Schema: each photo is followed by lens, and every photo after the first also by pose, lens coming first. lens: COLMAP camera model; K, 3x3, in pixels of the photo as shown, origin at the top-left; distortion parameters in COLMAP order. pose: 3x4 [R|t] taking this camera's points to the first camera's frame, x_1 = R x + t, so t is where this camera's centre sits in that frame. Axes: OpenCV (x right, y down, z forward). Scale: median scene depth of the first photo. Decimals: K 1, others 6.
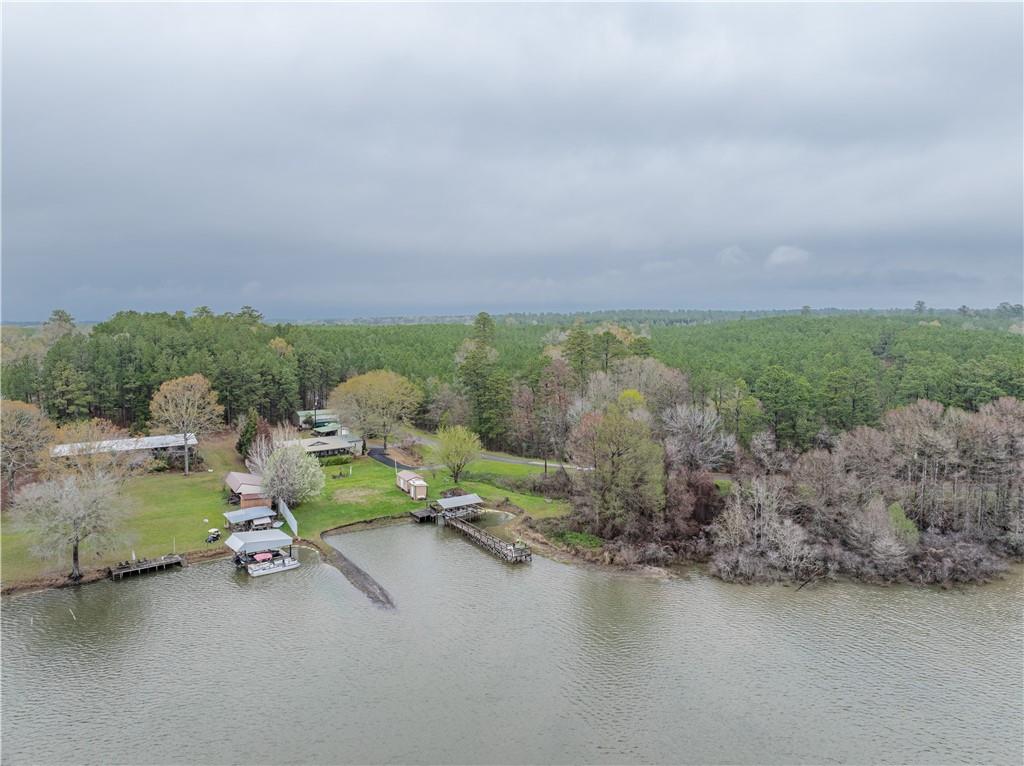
lens RADIAL K [[716.3, 0, 515.3], [0, 716.3, 379.9], [0, 0, 1]] dist [-0.017842, -0.044203]
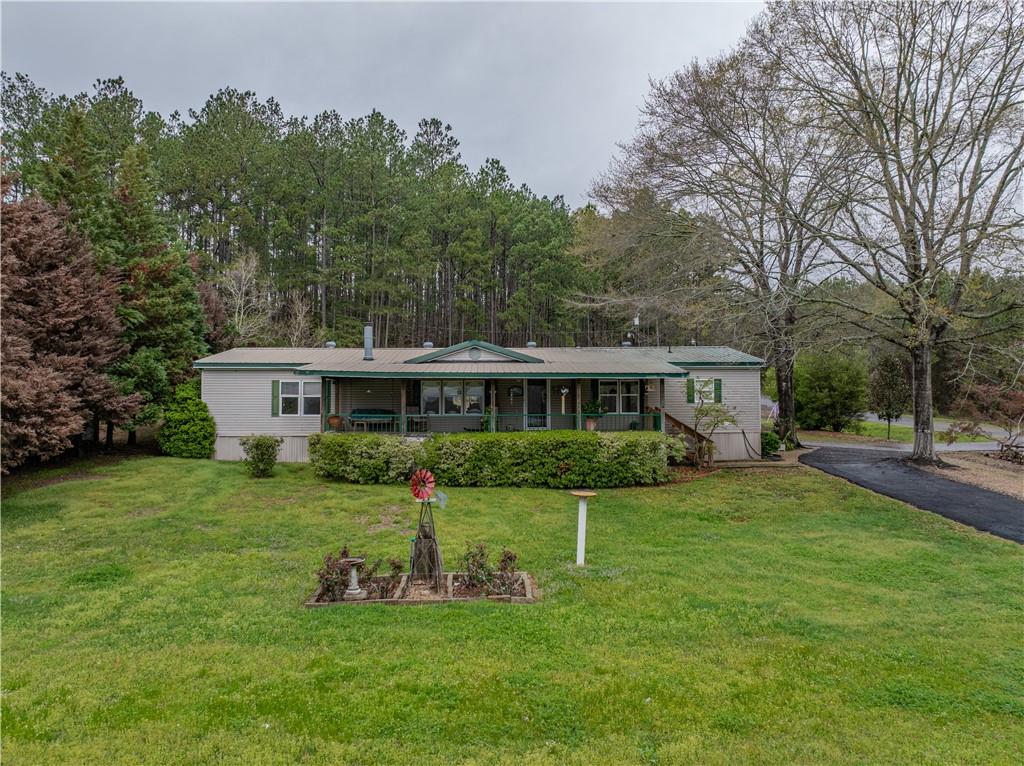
lens RADIAL K [[714.6, 0, 516.1], [0, 714.6, 386.7], [0, 0, 1]] dist [-0.029145, -0.004446]
pose [[0.813644, -0.018616, -0.581065, -0.217641], [-0.046047, 0.994284, -0.096332, 0.140324], [0.579537, 0.105136, 0.808136, 1.097630]]
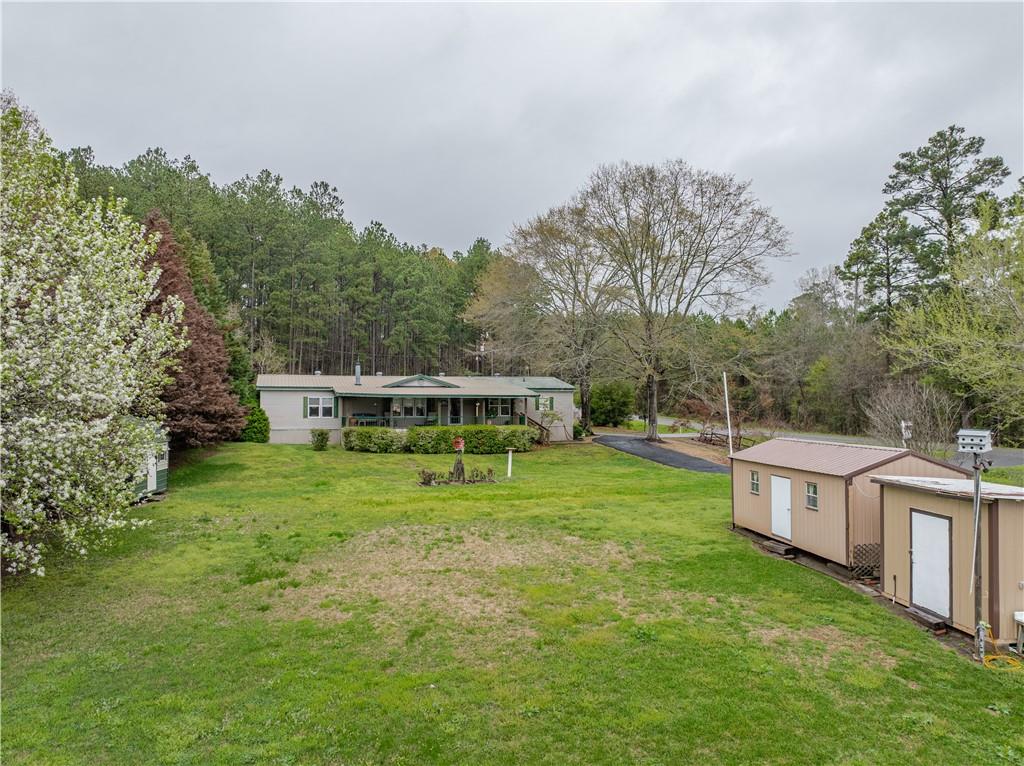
lens RADIAL K [[716.3, 0, 515.3], [0, 716.3, 379.9], [0, 0, 1]] dist [-0.017842, -0.044203]
pose [[0.939478, -0.015004, -0.342281, -0.176543], [-0.027165, 0.992633, -0.118075, 0.152240], [0.341531, 0.120227, 0.932149, 0.931766]]
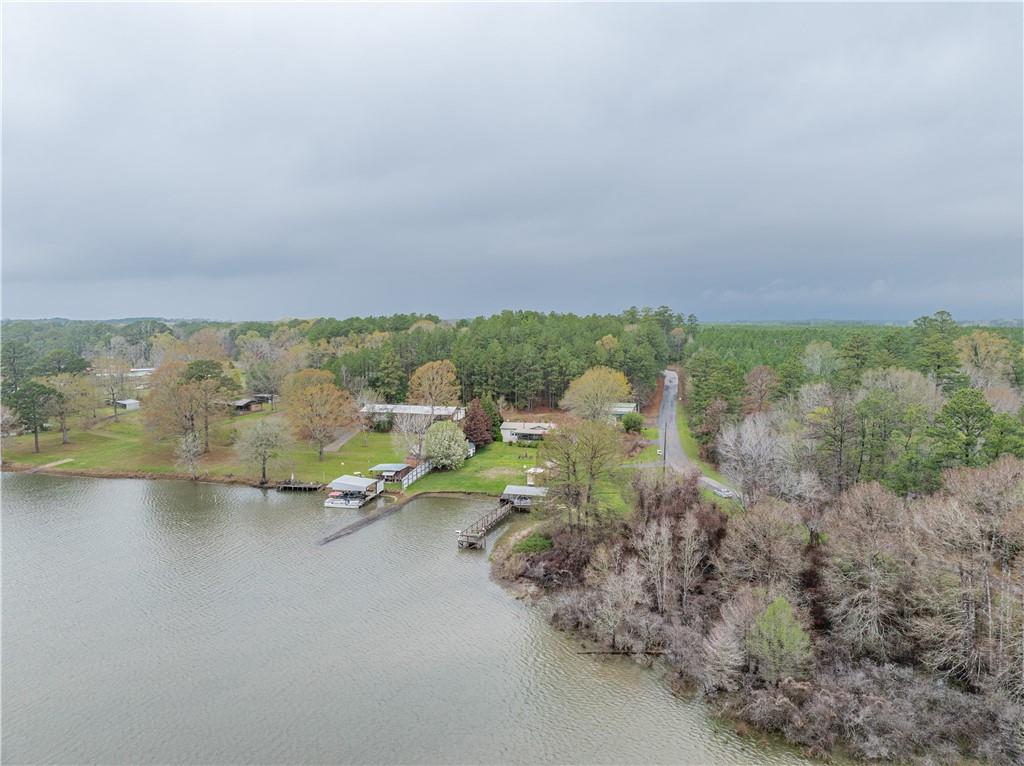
lens RADIAL K [[714.6, 0, 516.1], [0, 714.6, 386.7], [0, 0, 1]] dist [-0.029145, -0.004446]
pose [[0.645916, 0.074065, -0.759807, 0.686881], [-0.067221, 0.996935, 0.040035, -0.022551], [0.760443, 0.025216, 0.648915, 0.306484]]
